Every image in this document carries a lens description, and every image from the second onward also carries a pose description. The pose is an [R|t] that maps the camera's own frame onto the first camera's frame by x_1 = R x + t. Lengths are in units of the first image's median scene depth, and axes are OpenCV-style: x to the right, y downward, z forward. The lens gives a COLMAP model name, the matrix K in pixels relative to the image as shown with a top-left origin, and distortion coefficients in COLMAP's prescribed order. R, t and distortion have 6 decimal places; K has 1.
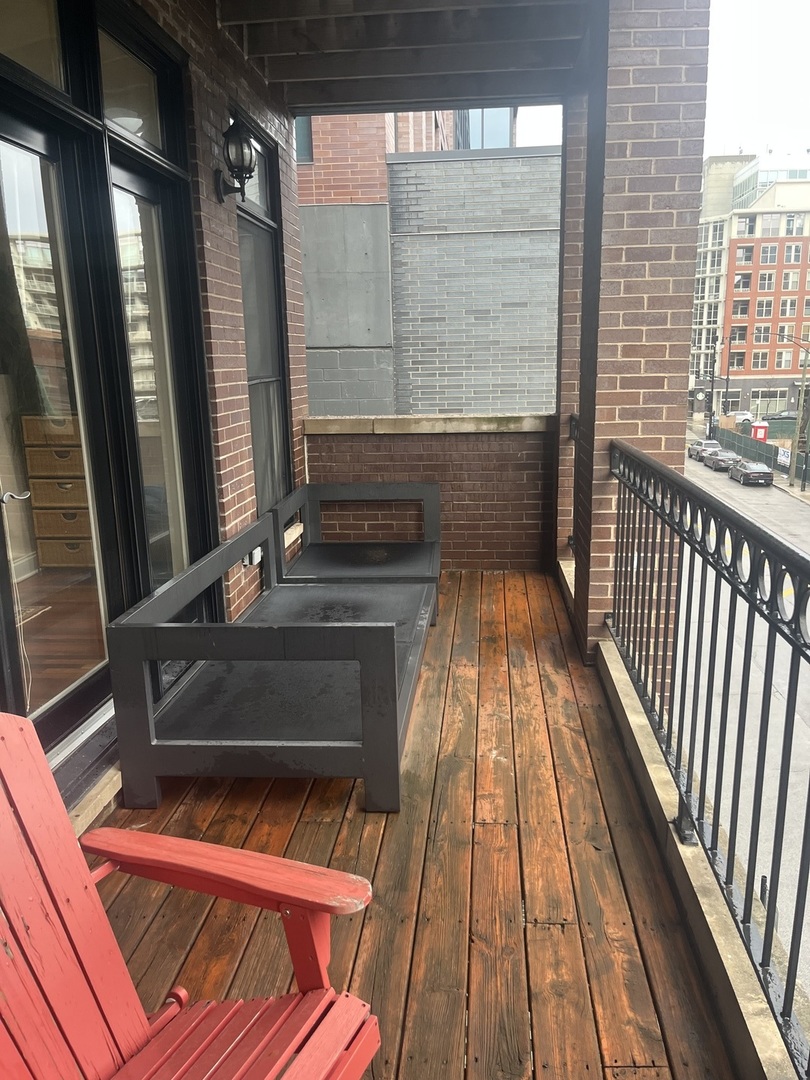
lens RADIAL K [[828.9, 0, 405.0], [0, 828.9, 540.0], [0, 0, 1]] dist [0.036379, -0.002427]
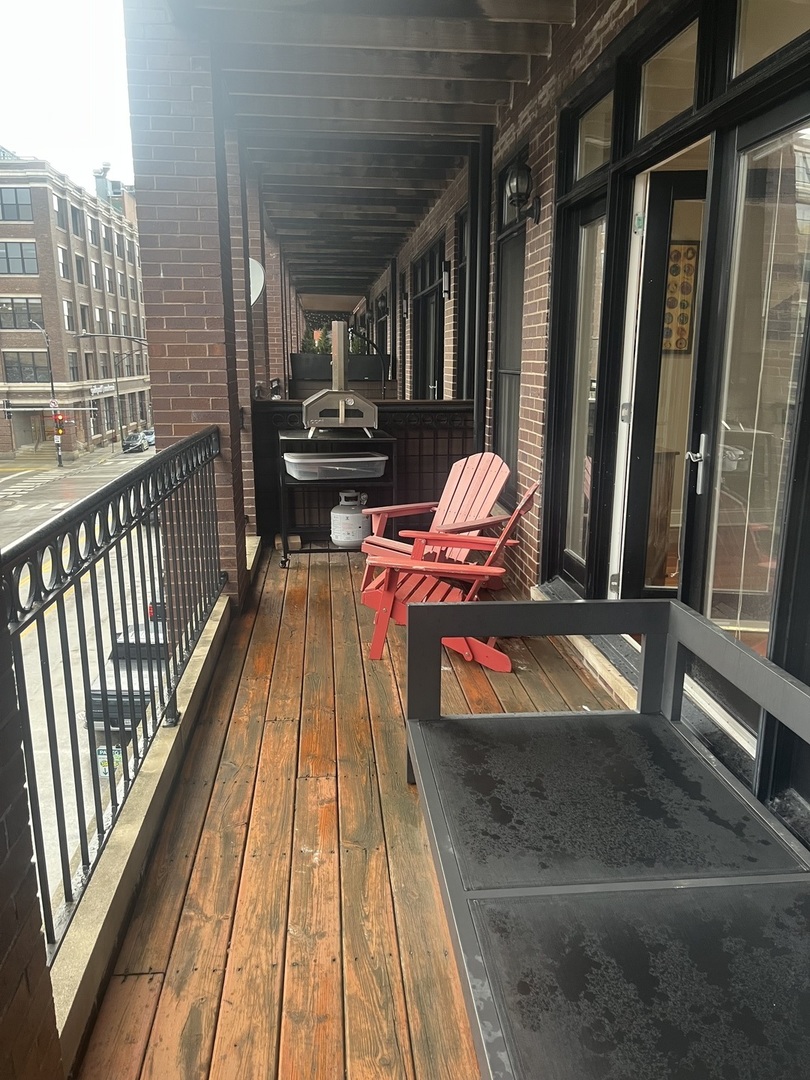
lens RADIAL K [[828.9, 0, 405.0], [0, 828.9, 540.0], [0, 0, 1]] dist [0.036379, -0.002427]
pose [[-0.980792, 0.055555, -0.186979, 0.163378], [-0.028908, 0.906597, 0.421006, -0.366941], [0.192904, 0.418324, -0.887577, 1.669274]]
